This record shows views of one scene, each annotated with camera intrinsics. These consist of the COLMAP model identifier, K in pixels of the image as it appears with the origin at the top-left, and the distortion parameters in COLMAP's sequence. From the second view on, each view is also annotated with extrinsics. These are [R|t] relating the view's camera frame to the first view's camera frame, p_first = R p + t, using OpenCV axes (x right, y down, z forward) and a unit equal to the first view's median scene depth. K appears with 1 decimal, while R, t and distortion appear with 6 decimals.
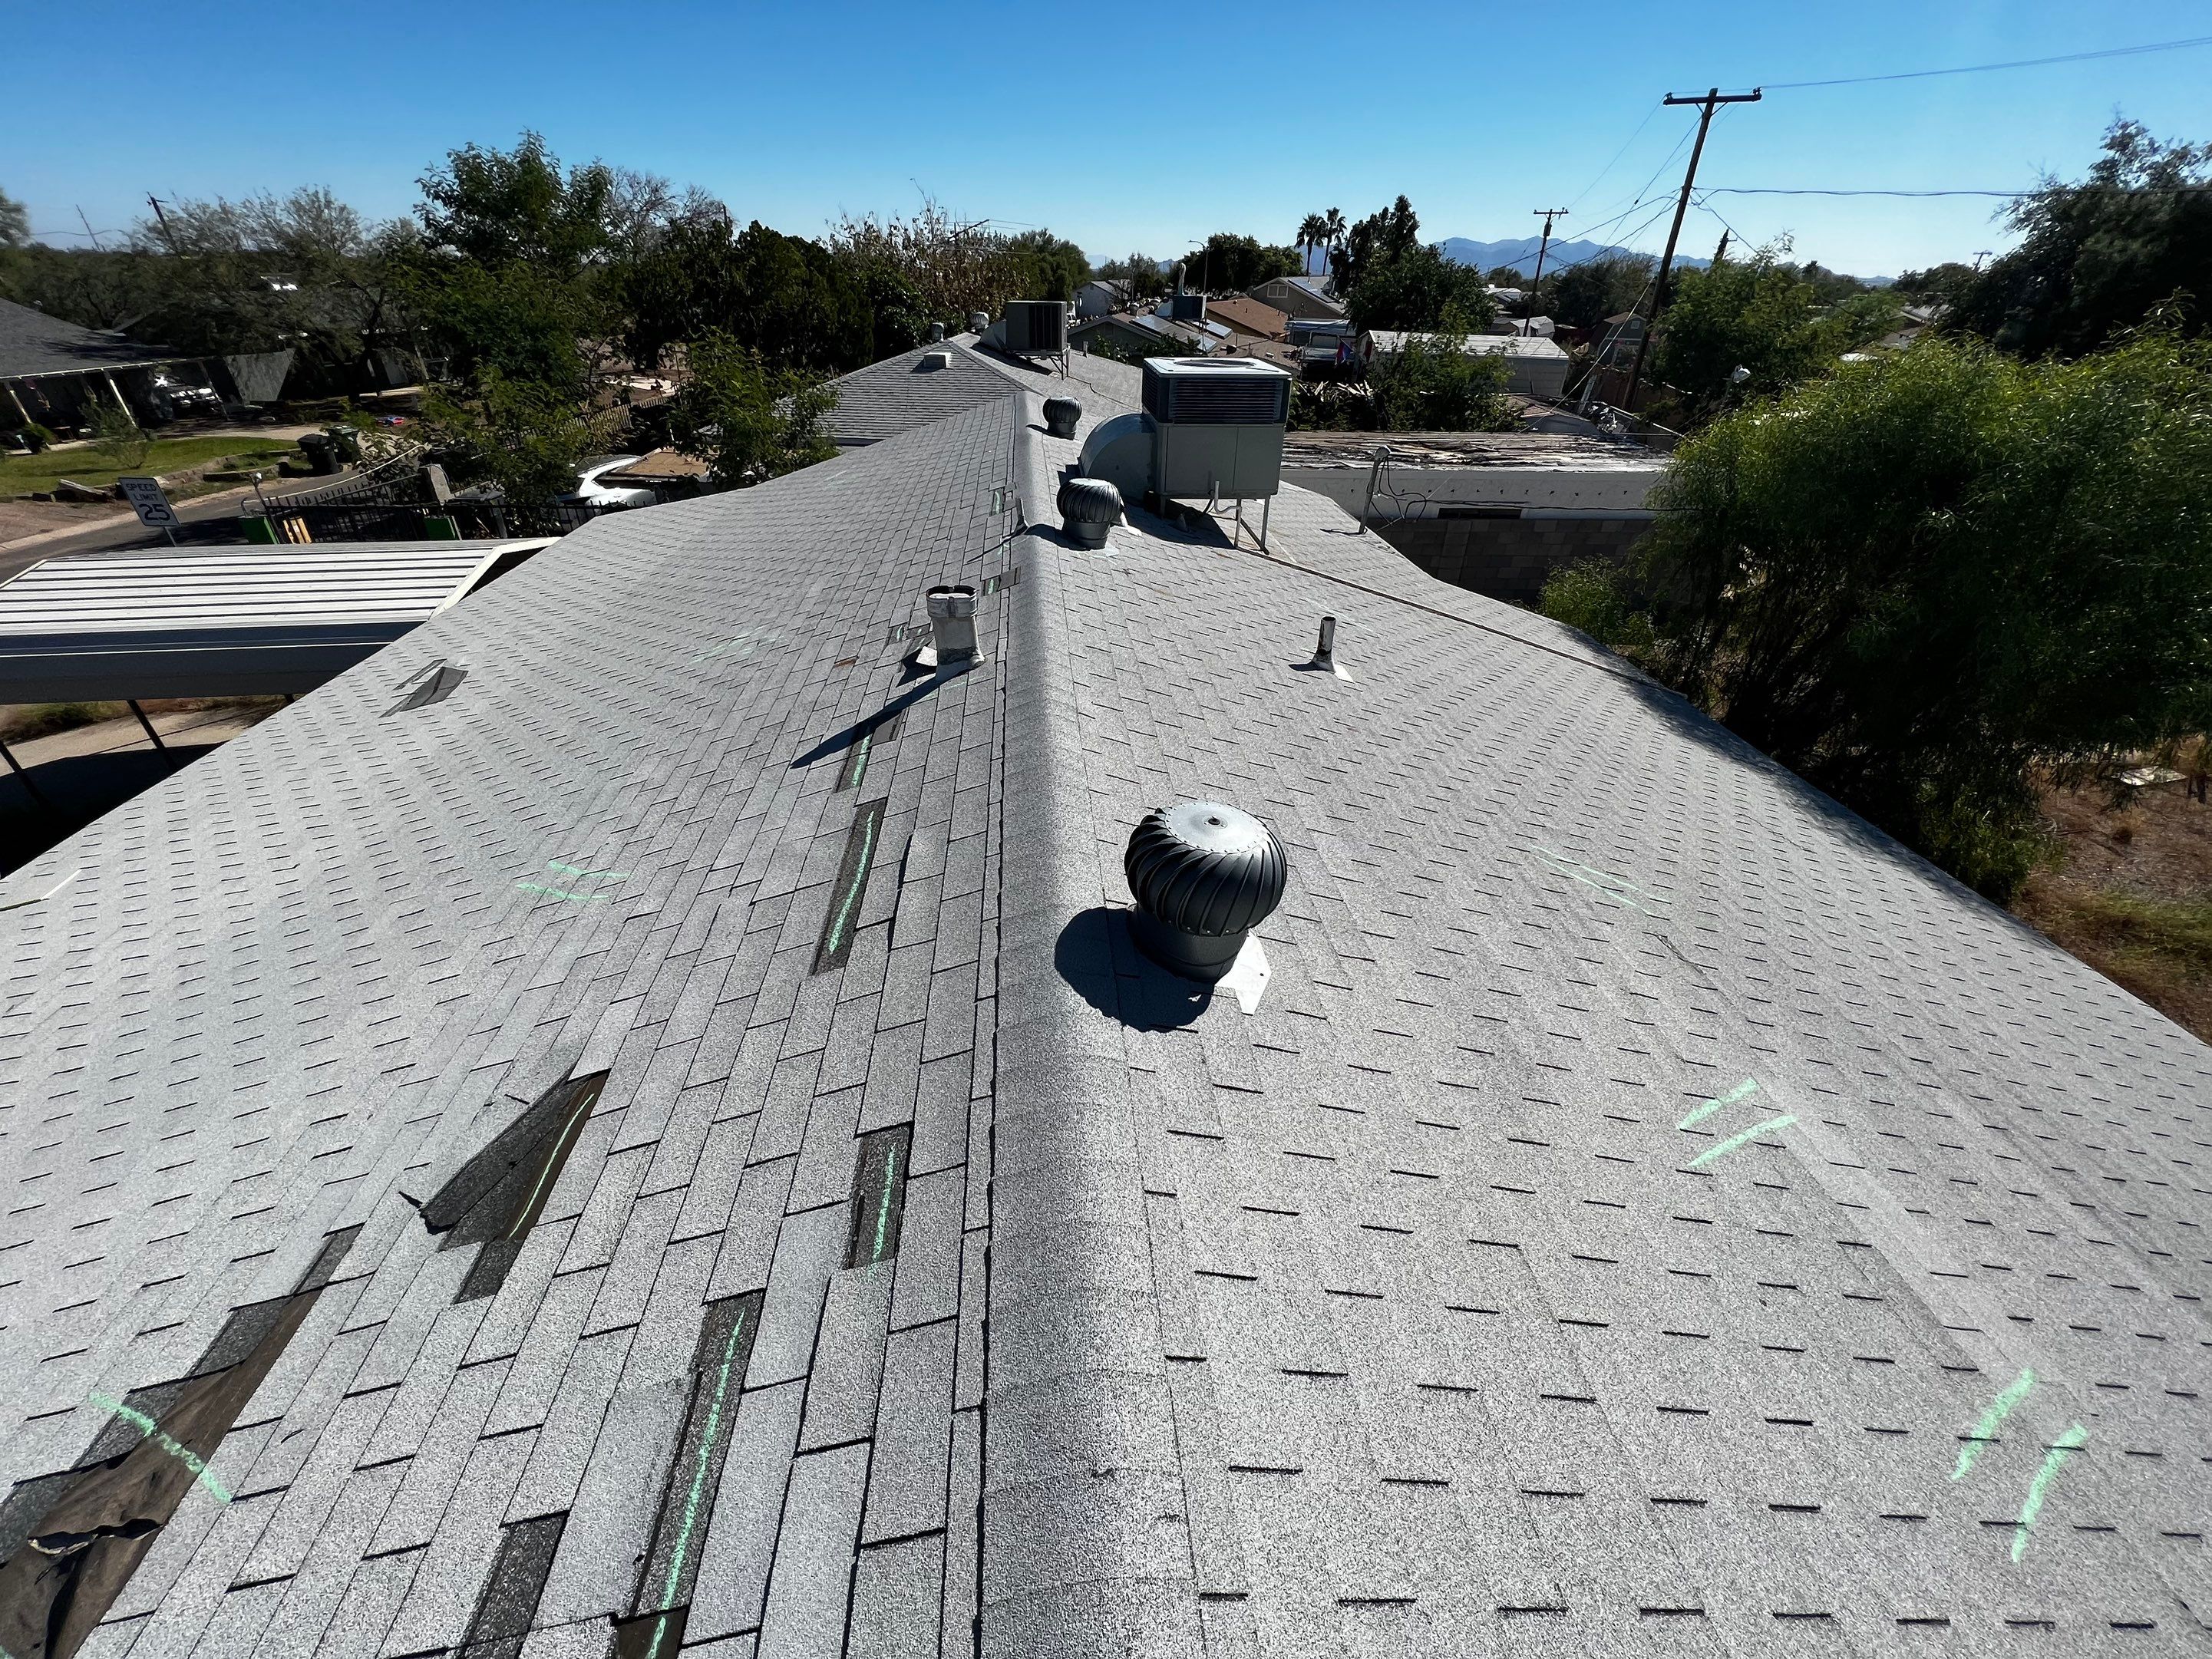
lens RADIAL K [[887.4, 0, 1101.4], [0, 887.4, 825.6], [0, 0, 1]] dist [-0.002877, 0.000928]
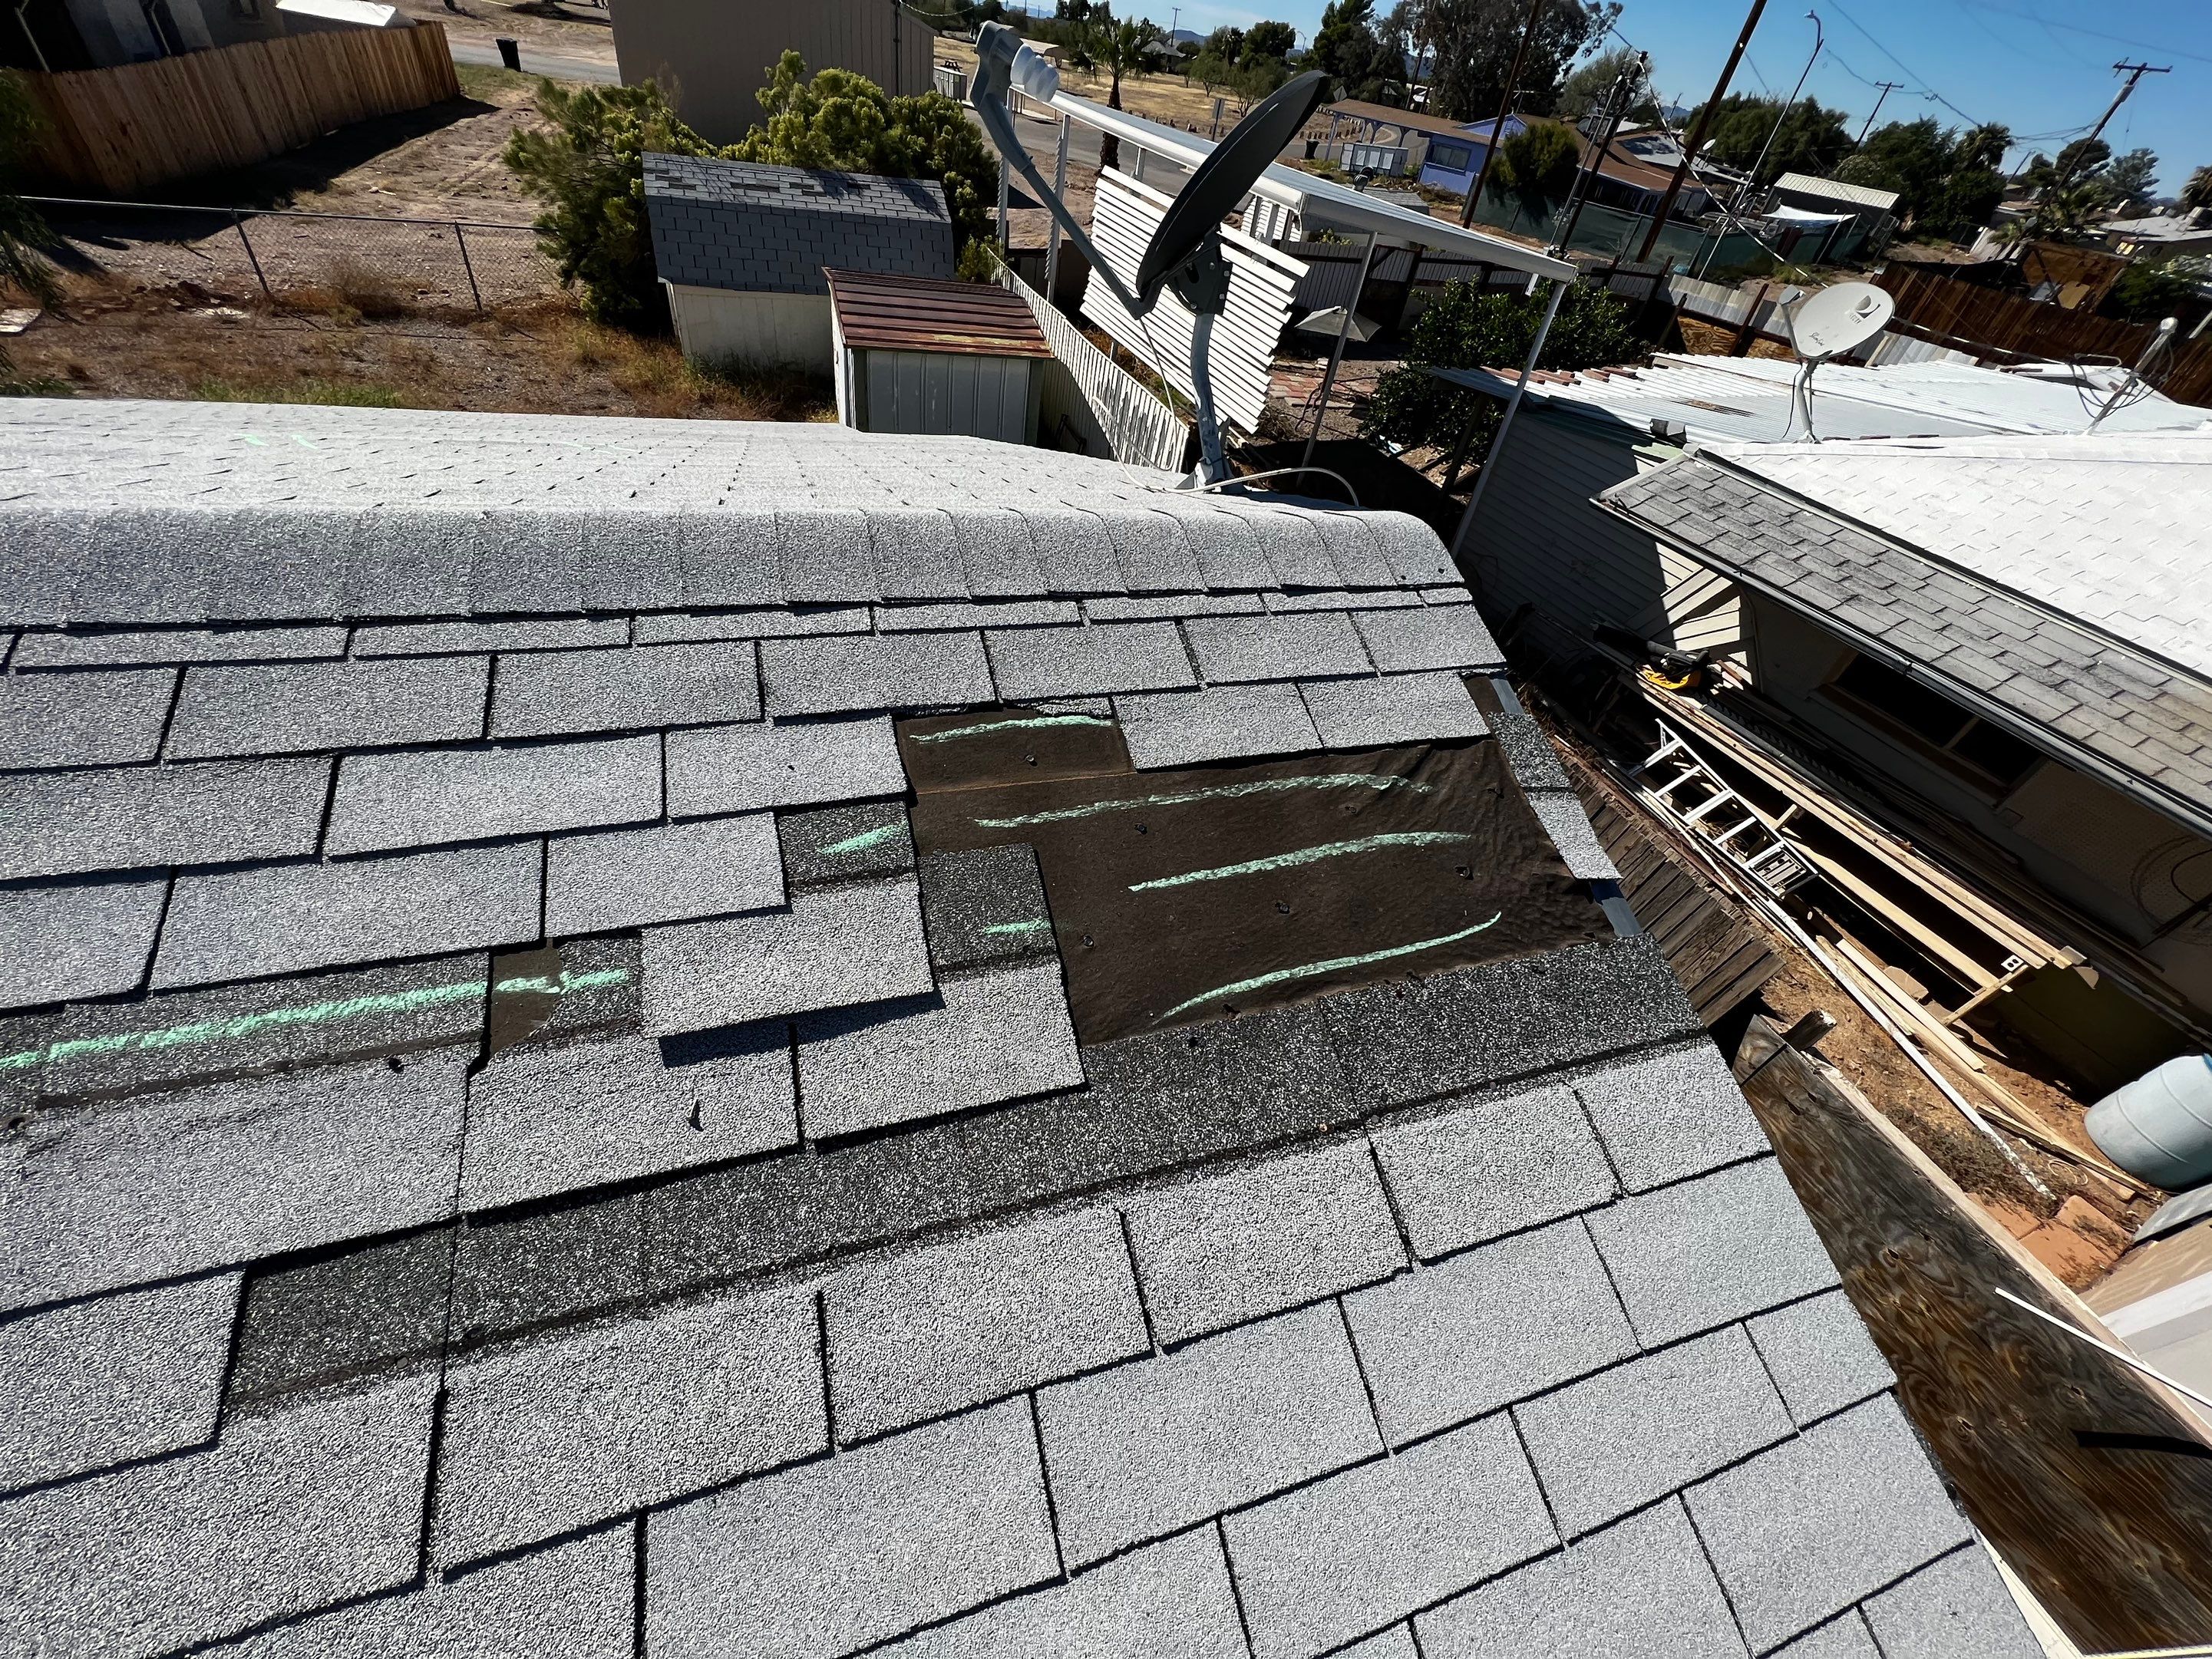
lens RADIAL K [[890.8, 0, 1100.6], [0, 890.8, 823.5], [0, 0, 1]] dist [-0.002575, 0.001099]
pose [[-0.215750, -0.684949, 0.695915, -0.330686], [0.398736, 0.588768, 0.703108, 0.165171], [-0.891326, 0.429182, 0.146087, 0.131630]]
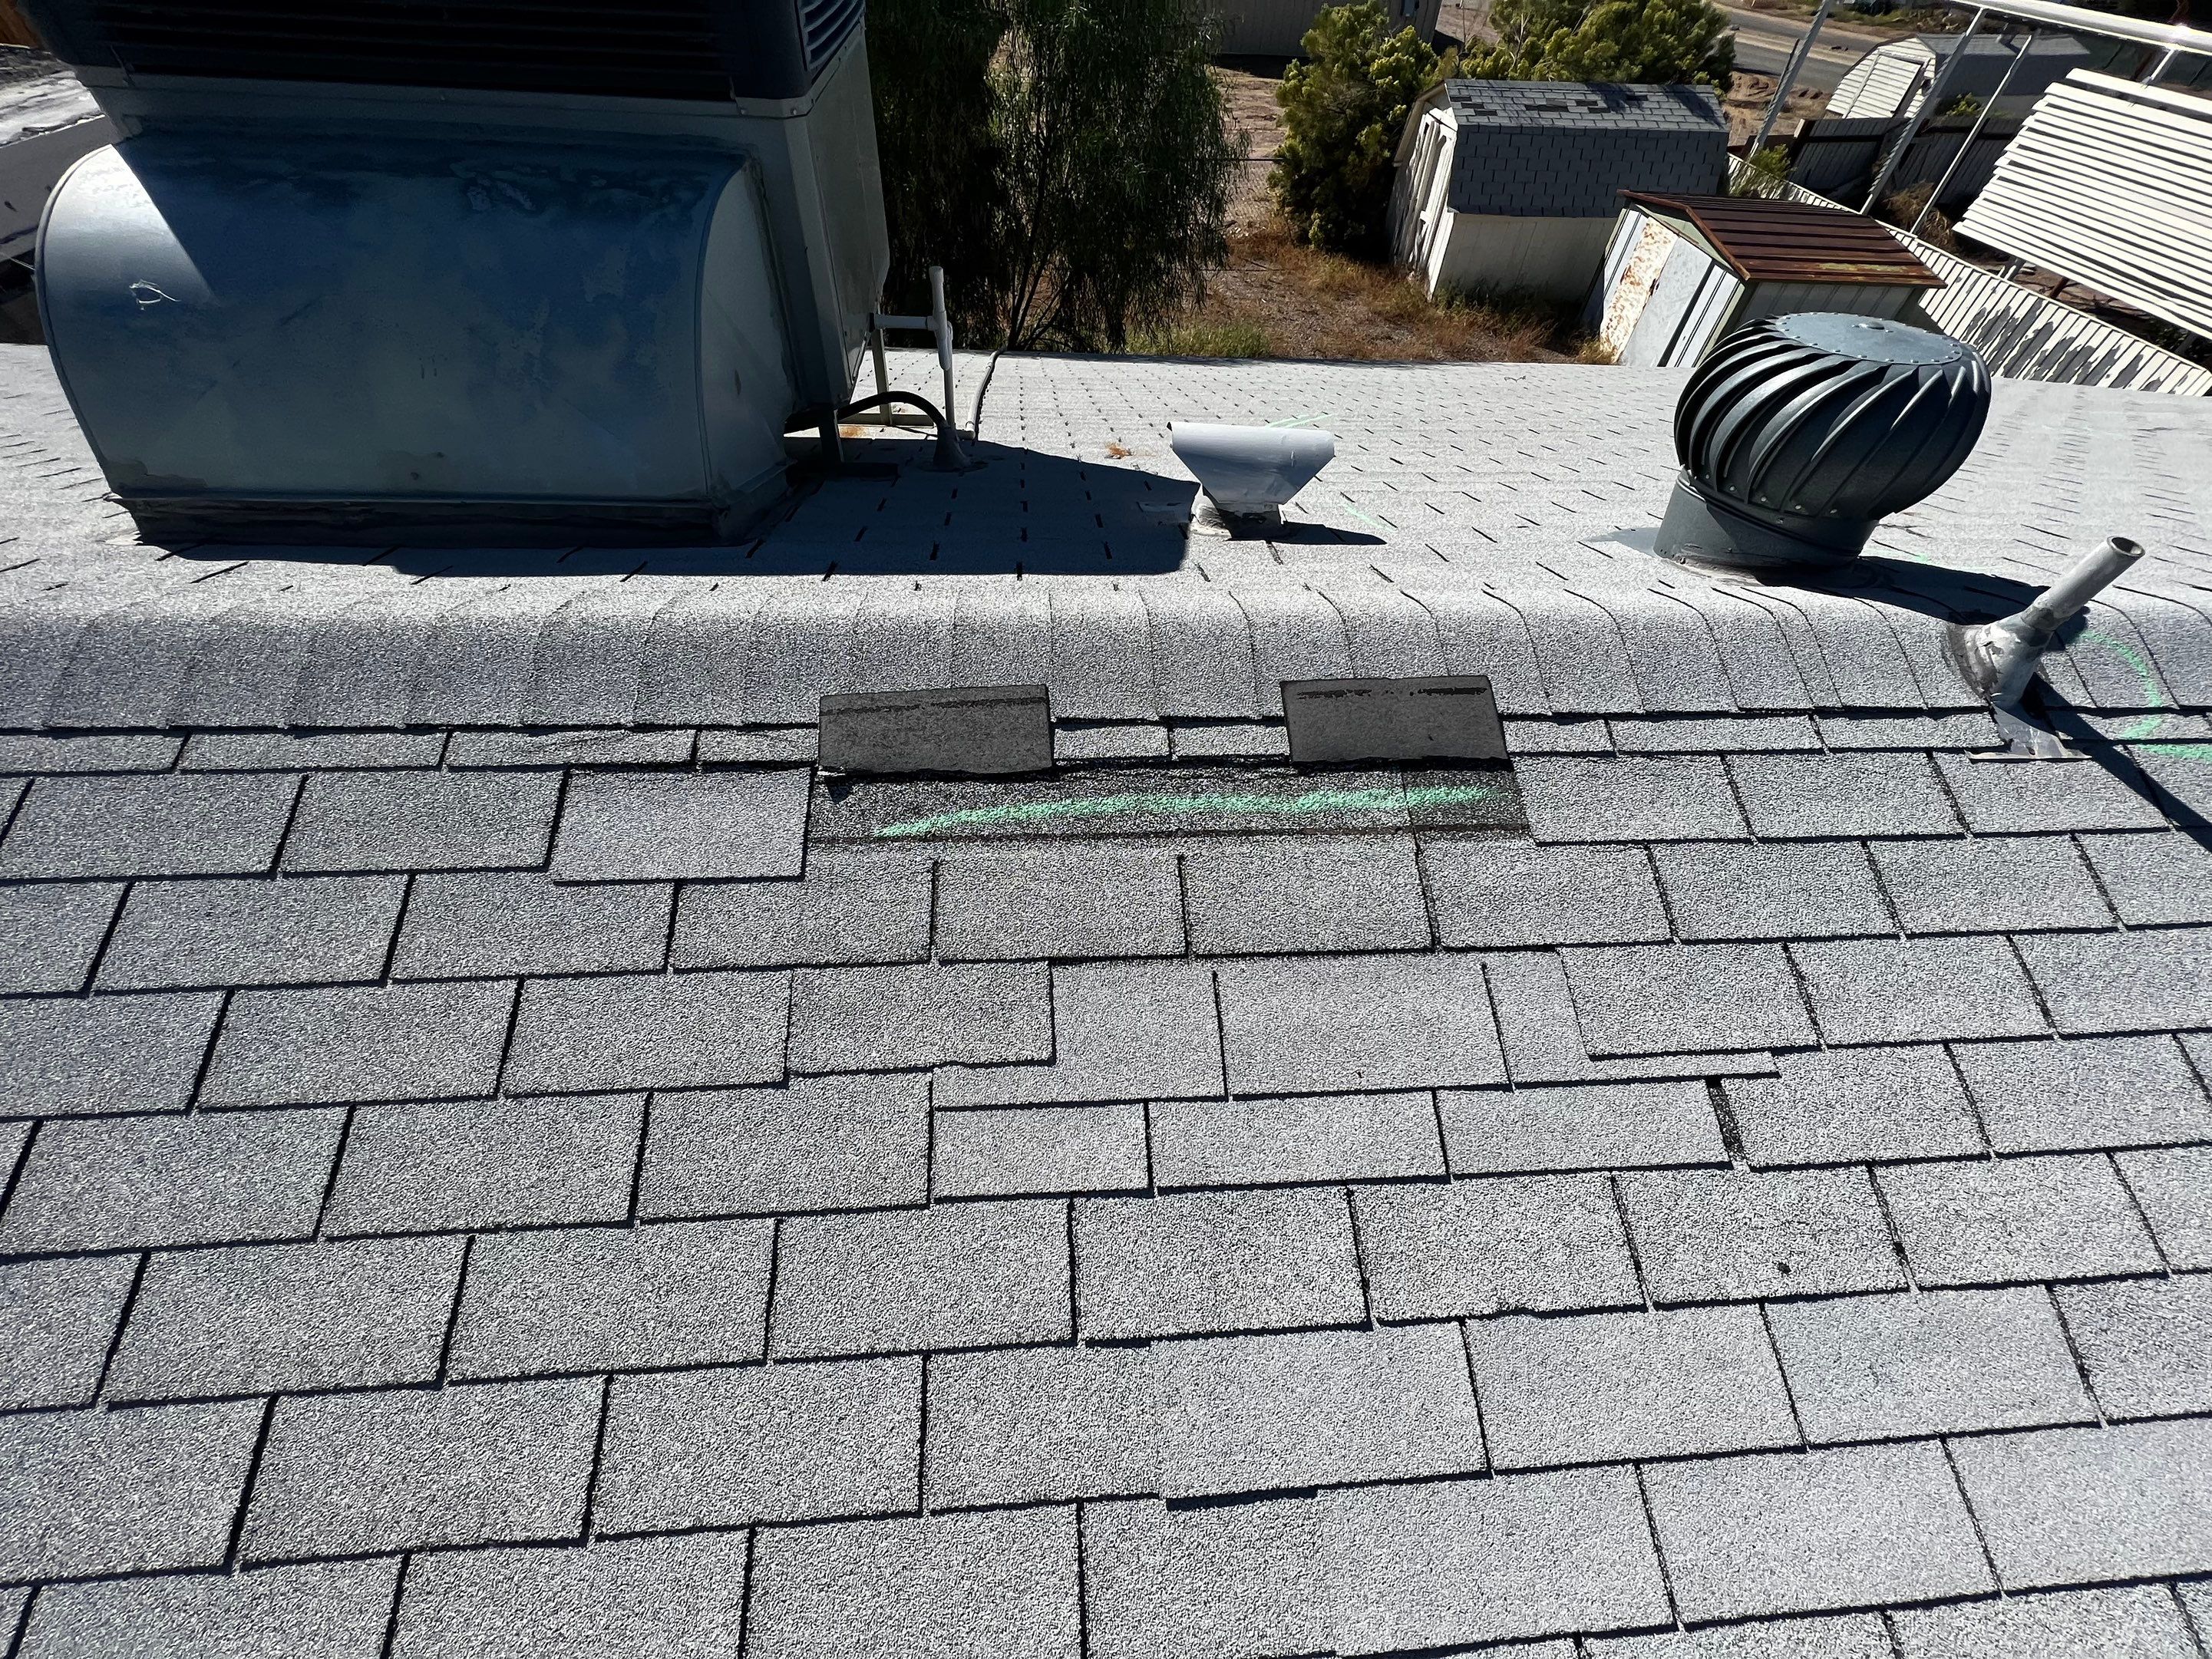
lens RADIAL K [[897.3, 0, 1105.5], [0, 897.3, 822.1], [0, 0, 1]] dist [-0.000945, 0.000165]
pose [[0.008337, -0.756605, 0.653819, -0.397684], [0.494526, 0.571408, 0.654933, -0.833534], [-0.869123, 0.317870, 0.378925, 1.642517]]
